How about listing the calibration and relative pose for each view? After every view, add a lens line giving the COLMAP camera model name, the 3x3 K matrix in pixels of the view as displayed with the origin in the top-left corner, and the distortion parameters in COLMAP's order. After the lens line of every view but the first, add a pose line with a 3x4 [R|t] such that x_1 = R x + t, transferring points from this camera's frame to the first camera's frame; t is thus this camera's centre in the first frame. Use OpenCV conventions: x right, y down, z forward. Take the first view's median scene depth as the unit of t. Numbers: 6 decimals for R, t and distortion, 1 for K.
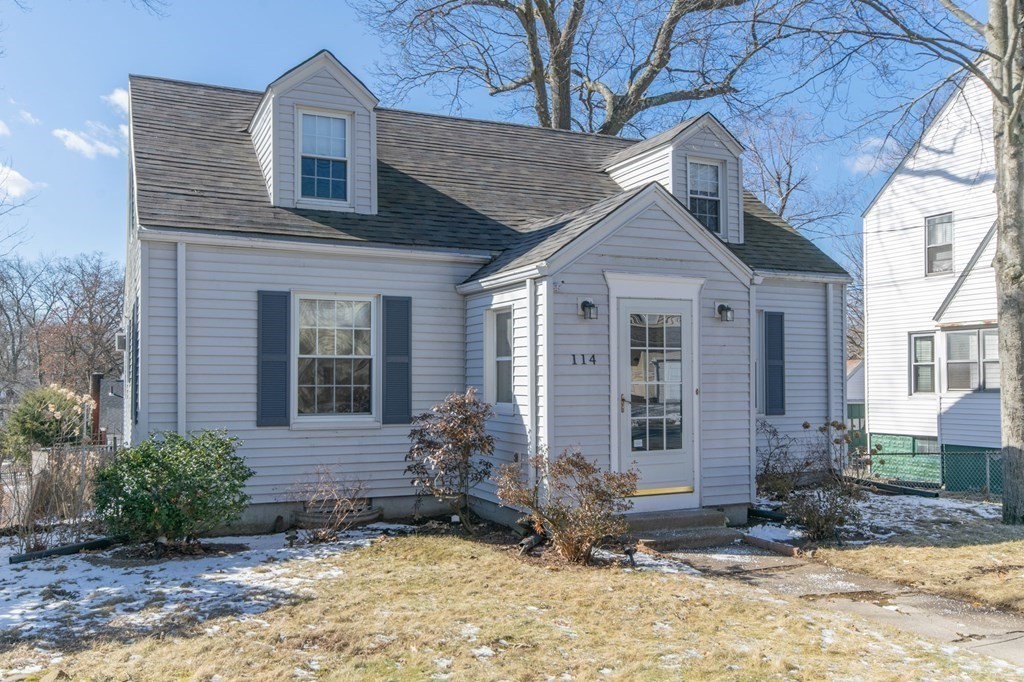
lens RADIAL K [[904.8, 0, 516.1], [0, 904.8, 337.9], [0, 0, 1]] dist [0.009962, -0.005845]
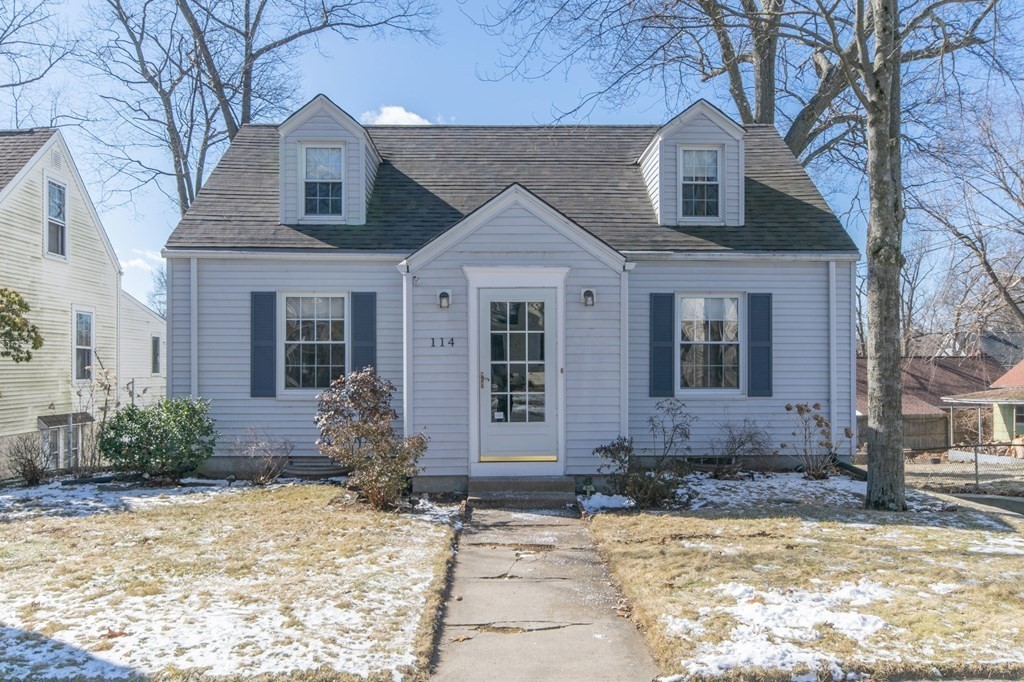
lens RADIAL K [[904.8, 0, 510.4], [0, 904.8, 344.2], [0, 0, 1]] dist [0.009962, -0.005845]
pose [[0.911986, -0.009878, -0.410103, 0.581533], [0.018174, 0.999701, 0.016335, 0.008091], [0.409819, -0.022350, 0.911893, -0.028232]]
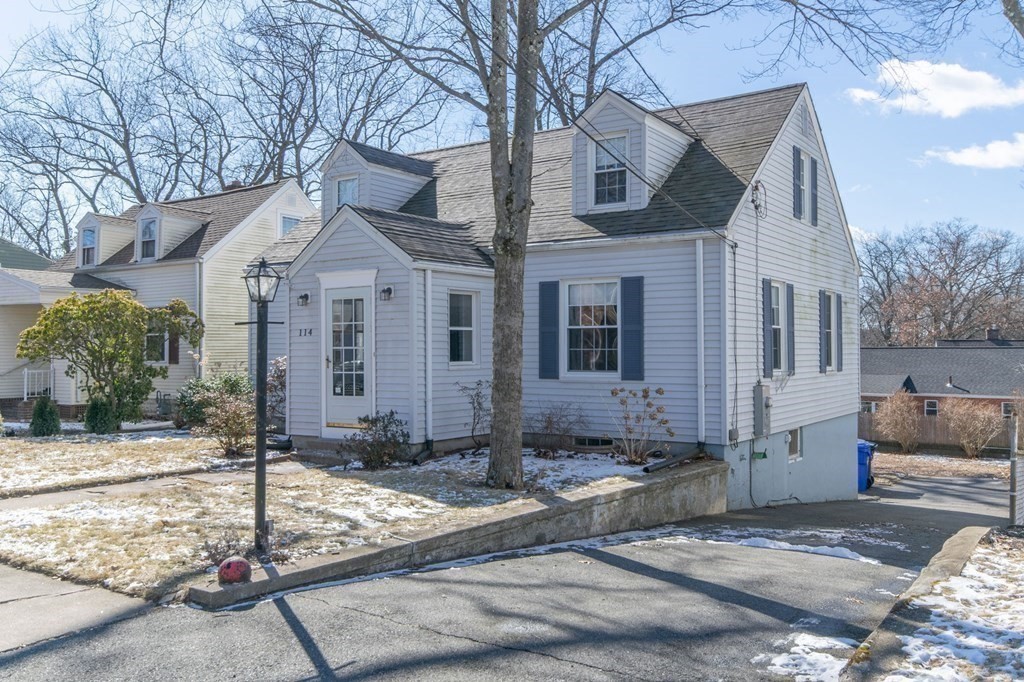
lens RADIAL K [[833.2, 0, 506.4], [0, 833.2, 340.5], [0, 0, 1]] dist [-0.013495, 0.005946]
pose [[0.468521, -0.009995, -0.883396, 1.344020], [0.042015, 0.999057, 0.010980, 0.032967], [0.882453, -0.042260, 0.468499, 0.587648]]
